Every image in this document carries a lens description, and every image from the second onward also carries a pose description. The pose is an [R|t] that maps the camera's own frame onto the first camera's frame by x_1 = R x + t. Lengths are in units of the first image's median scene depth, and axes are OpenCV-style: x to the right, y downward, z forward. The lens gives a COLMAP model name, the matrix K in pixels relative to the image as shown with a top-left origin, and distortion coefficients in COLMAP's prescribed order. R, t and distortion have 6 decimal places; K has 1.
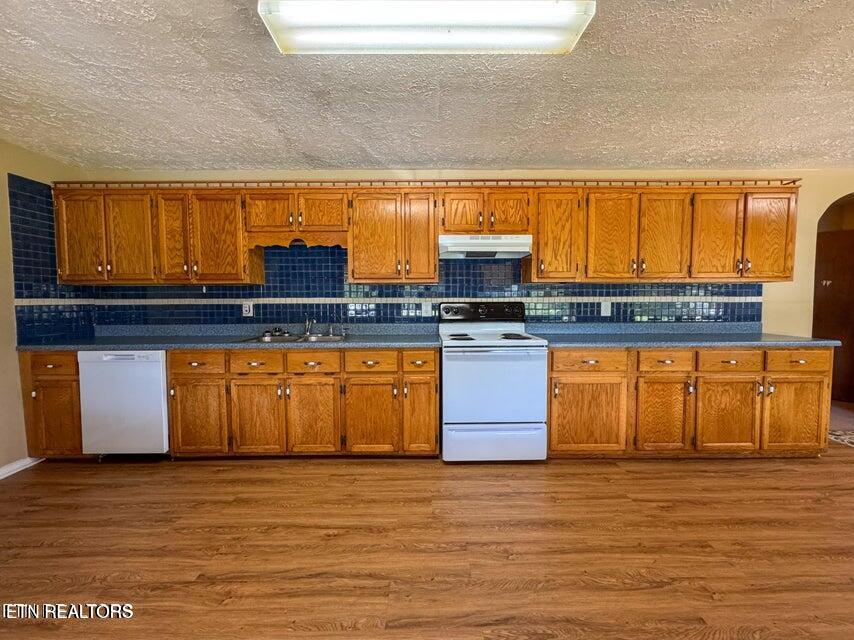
lens RADIAL K [[347.5, 0, 427.0], [0, 347.5, 320.0], [0, 0, 1]] dist [-0.001428, -0.000283]
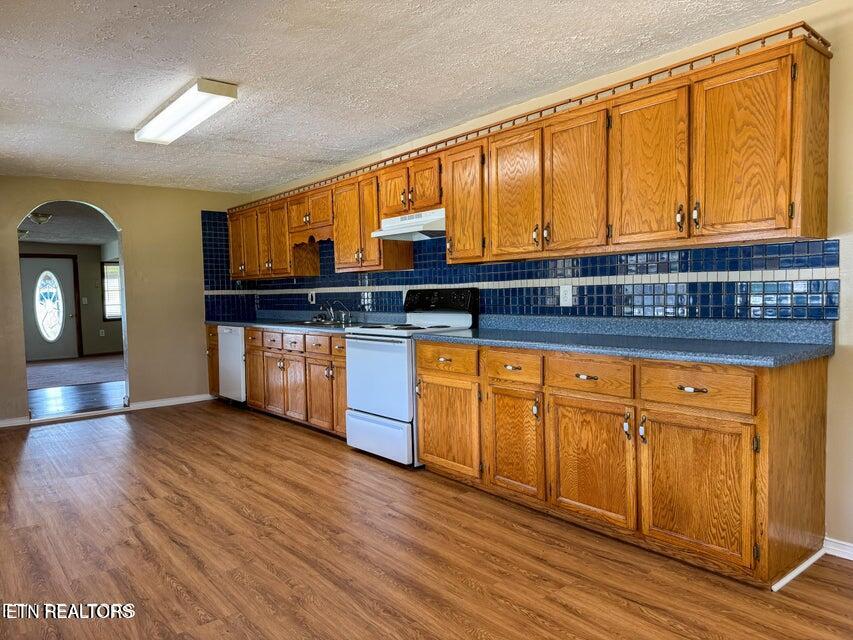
lens RADIAL K [[601.2, 0, 426.5], [0, 601.2, 320.0], [0, 0, 1]] dist [0.154949, -0.264658]
pose [[0.623287, 0.026941, -0.781529, 1.541298], [-0.021068, 0.999622, 0.017657, 0.000920], [0.781710, 0.005460, 0.623619, 0.063966]]
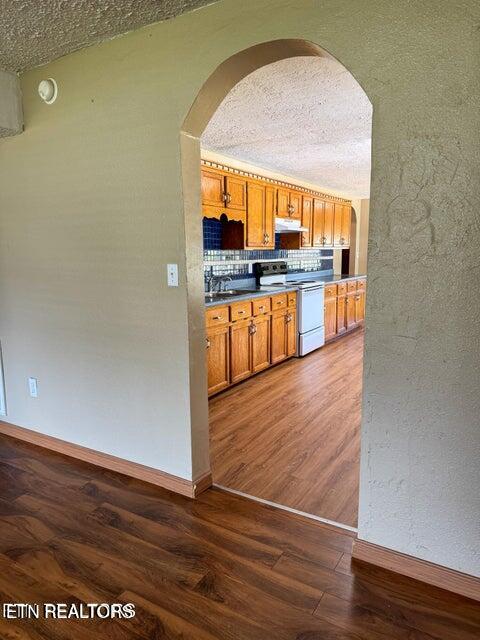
lens RADIAL K [[451.1, 0, 240.0], [0, 451.1, 320.0], [0, 0, 1]] dist [0.154949, -0.264658]
pose [[0.519977, -0.128644, 0.844437, -1.912263], [0.057948, 0.991629, 0.115385, -0.042262], [-0.852212, -0.011064, 0.523079, 0.099763]]
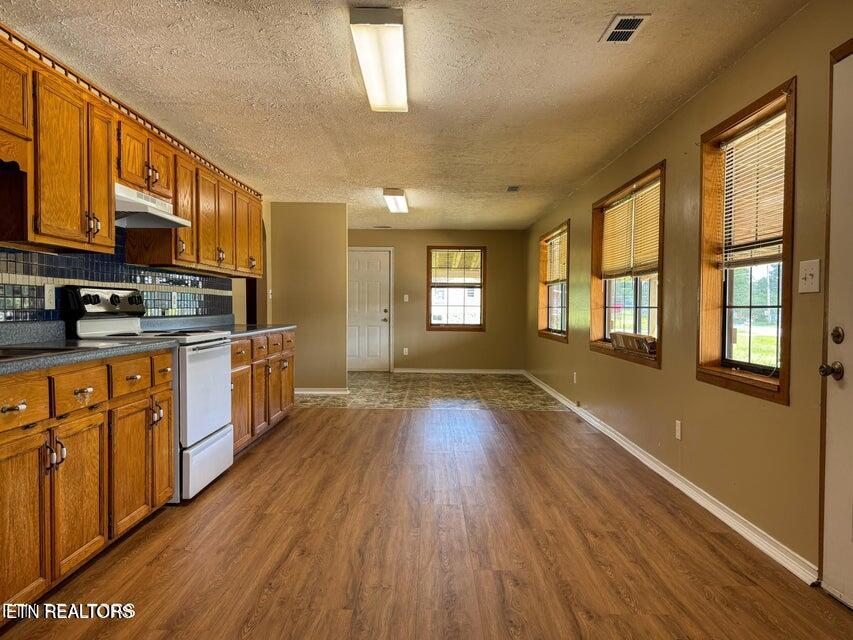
lens RADIAL K [[637.9, 0, 424.7], [0, 637.9, 330.3], [0, 0, 1]] dist [0.068915, -0.112327]
pose [[0.011498, -0.033249, 0.999381, -1.270504], [0.053247, 0.998049, 0.032592, 0.028324], [-0.998515, 0.052839, 0.013246, 0.452033]]
